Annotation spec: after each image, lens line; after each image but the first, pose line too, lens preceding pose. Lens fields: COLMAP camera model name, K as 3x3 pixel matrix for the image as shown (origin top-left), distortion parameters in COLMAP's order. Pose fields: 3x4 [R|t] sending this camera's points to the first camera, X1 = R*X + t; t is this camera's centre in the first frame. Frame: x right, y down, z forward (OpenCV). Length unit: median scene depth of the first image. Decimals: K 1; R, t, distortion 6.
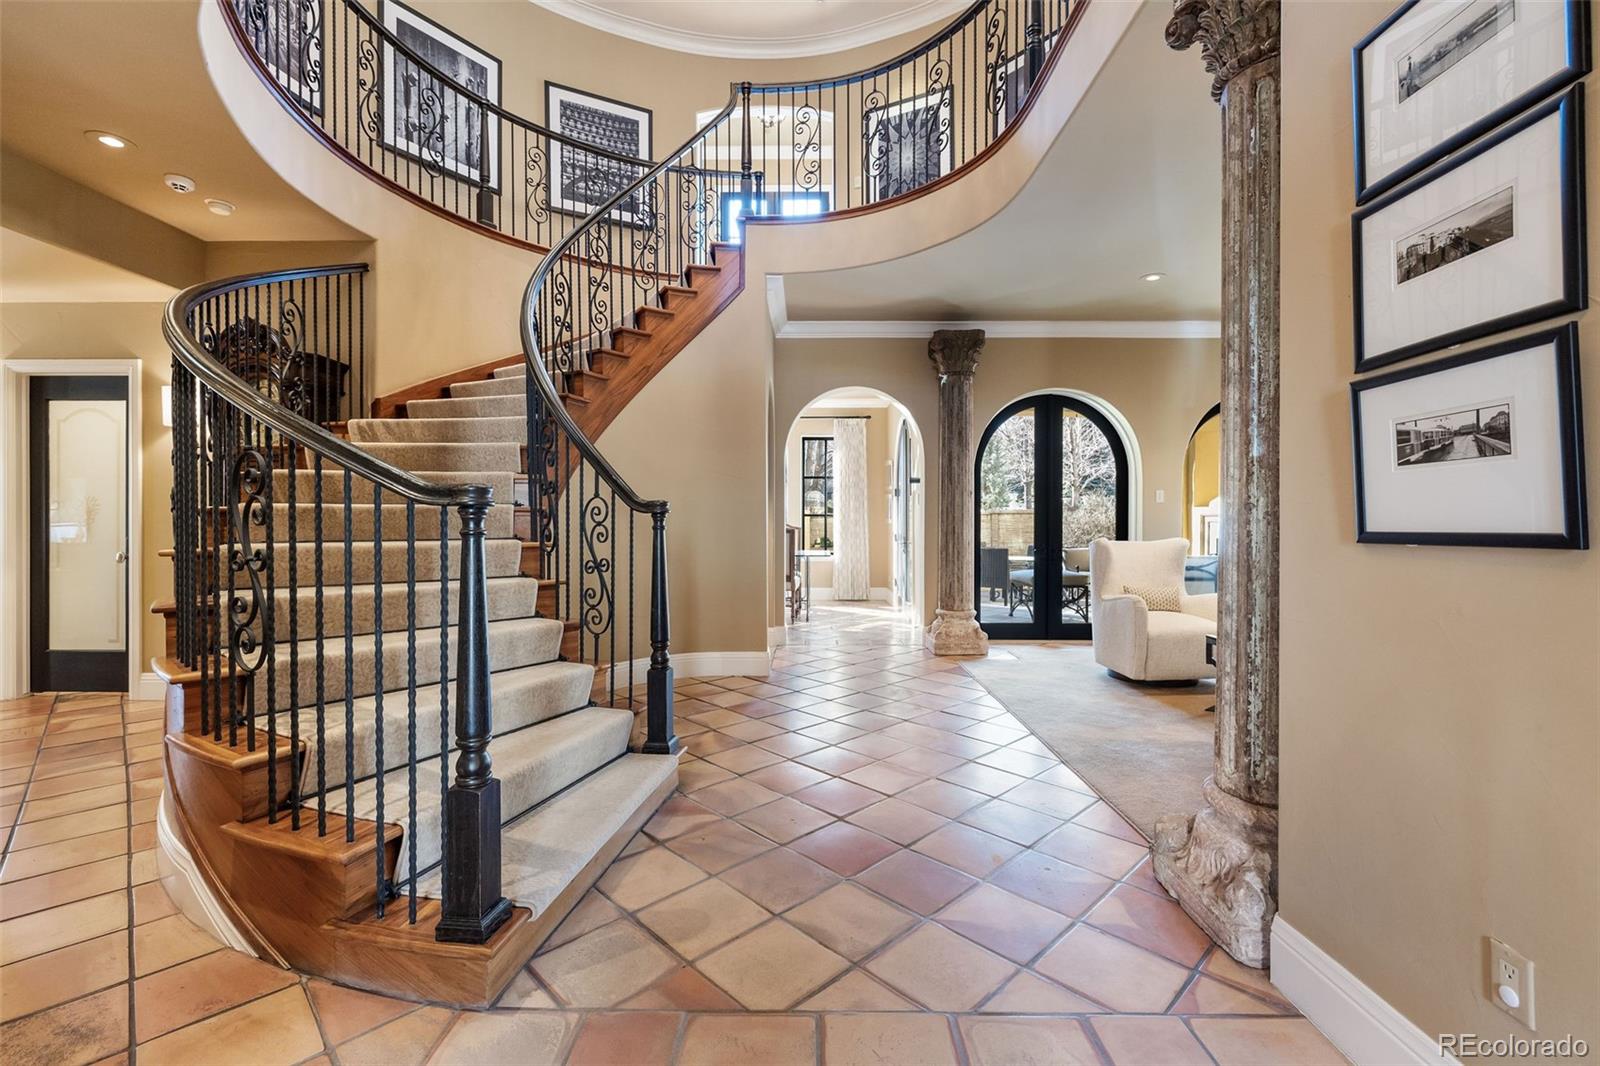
lens RADIAL K [[684.2, 0, 796.5], [0, 684.2, 528.9], [0, 0, 1]] dist [-0.036464, 0.000248]
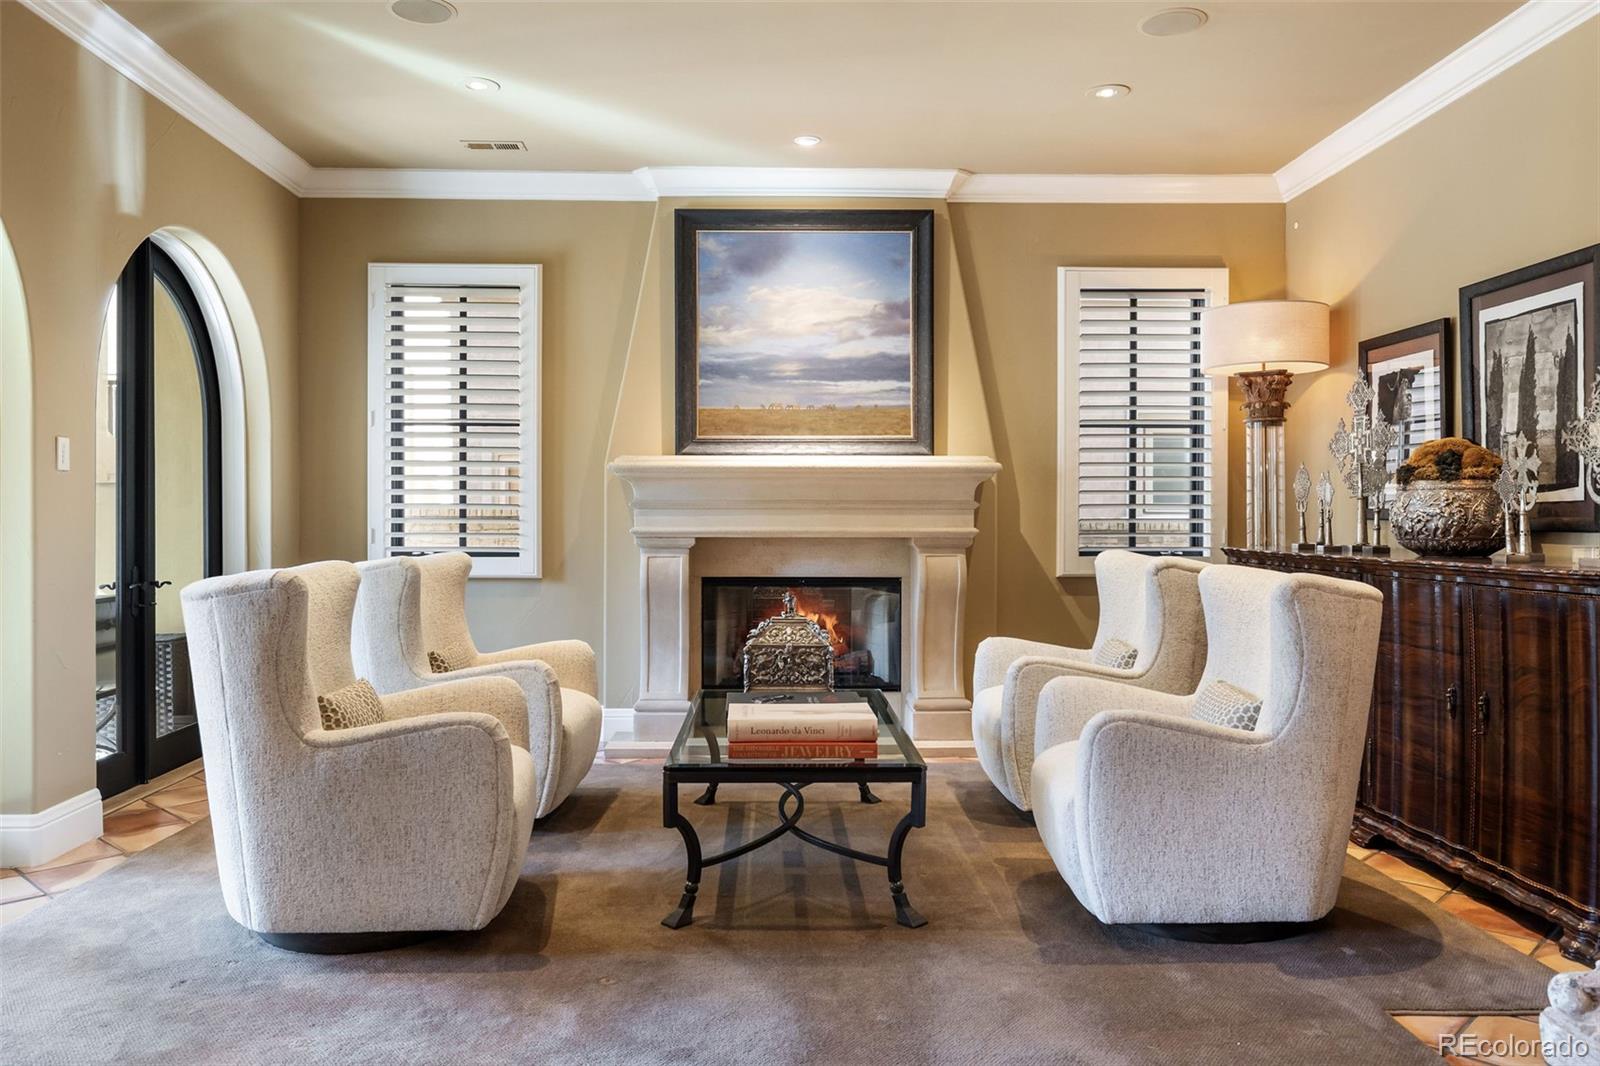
lens RADIAL K [[1184.8, 0, 801.8], [0, 1184.8, 532.5], [0, 0, 1]] dist [-0.008012, -0.000919]
pose [[-0.043330, -0.011885, 0.998990, -0.125688], [0.011473, 0.999857, 0.012393, -0.007604], [-0.998995, 0.011998, -0.043187, 0.575965]]
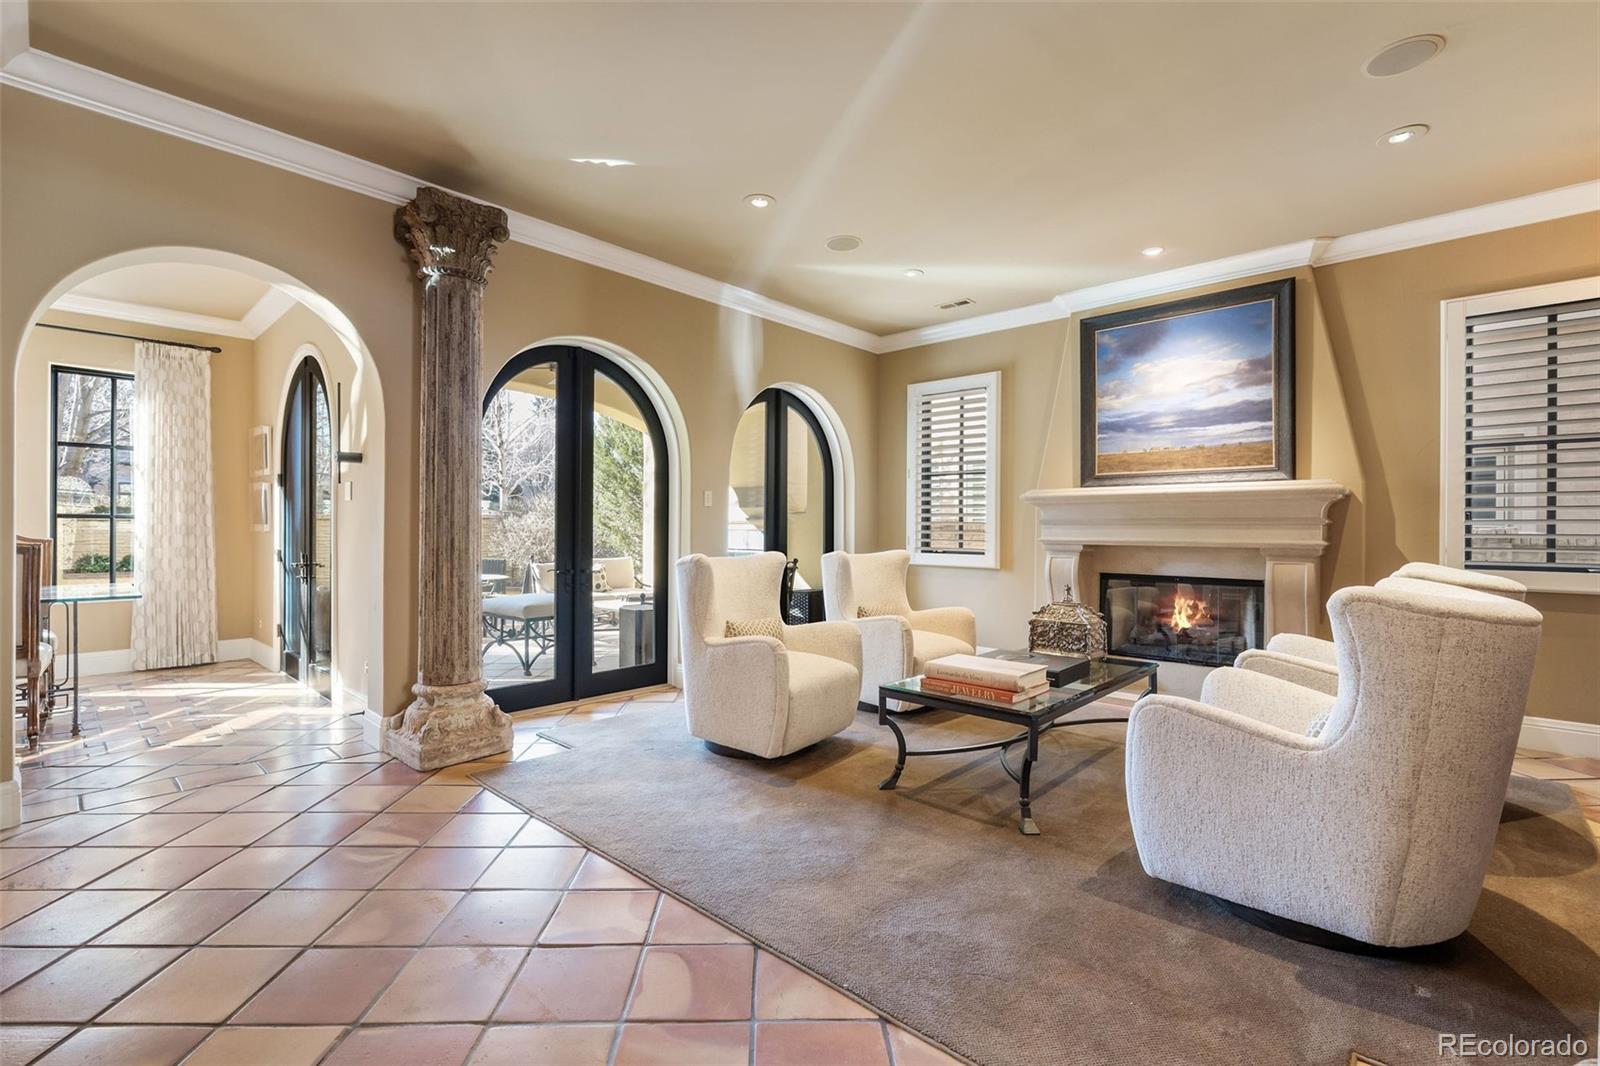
lens RADIAL K [[730.6, 0, 824.5], [0, 730.6, 530.9], [0, 0, 1]] dist [-0.002951, -0.000467]
pose [[0.668837, 0.003671, 0.743400, -0.014983], [0.002890, 0.999967, -0.007538, -0.003680], [-0.743403, 0.007190, 0.668805, 0.311878]]
